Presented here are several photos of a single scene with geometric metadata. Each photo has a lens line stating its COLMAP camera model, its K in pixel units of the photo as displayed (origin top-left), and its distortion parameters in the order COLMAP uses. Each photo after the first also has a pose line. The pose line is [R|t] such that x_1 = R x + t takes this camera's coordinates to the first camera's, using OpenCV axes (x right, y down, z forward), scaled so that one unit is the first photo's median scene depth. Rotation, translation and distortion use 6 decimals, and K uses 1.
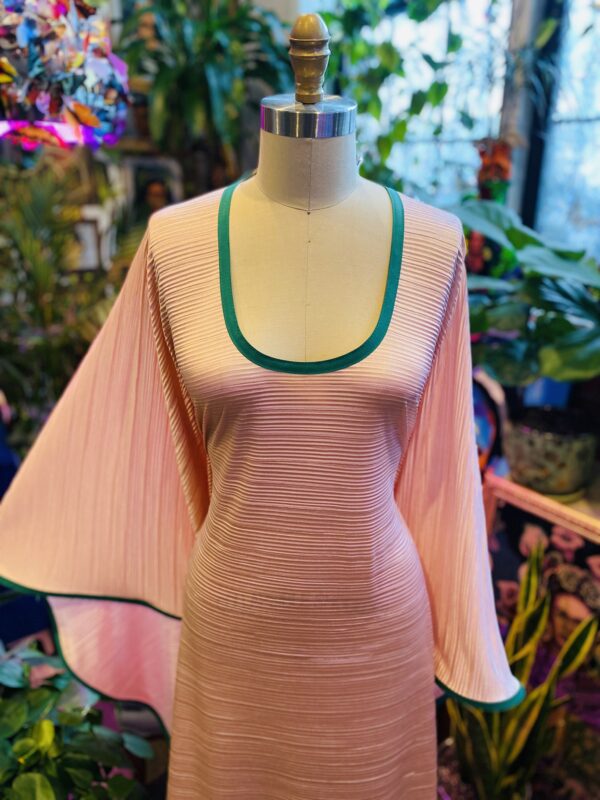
lens RADIAL K [[611.0, 0, 300.8], [0, 611.0, 390.3], [0, 0, 1]] dist [0.011821, -0.014285]
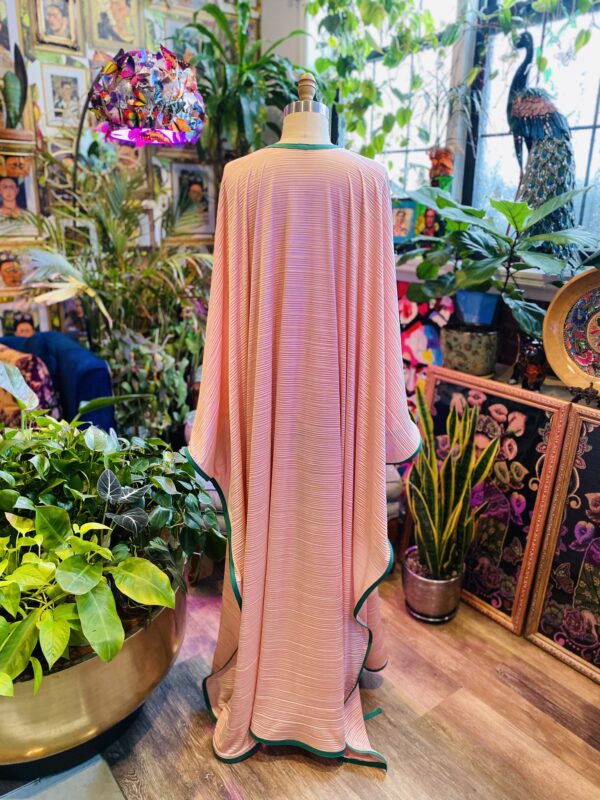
lens RADIAL K [[611.0, 0, 297.8], [0, 611.0, 391.3], [0, 0, 1]] dist [0.011821, -0.014285]
pose [[0.999958, 0.008087, -0.004232, -0.014564], [-0.008232, 0.999340, -0.035382, 0.271114], [0.003943, 0.035416, 0.999365, -0.527049]]
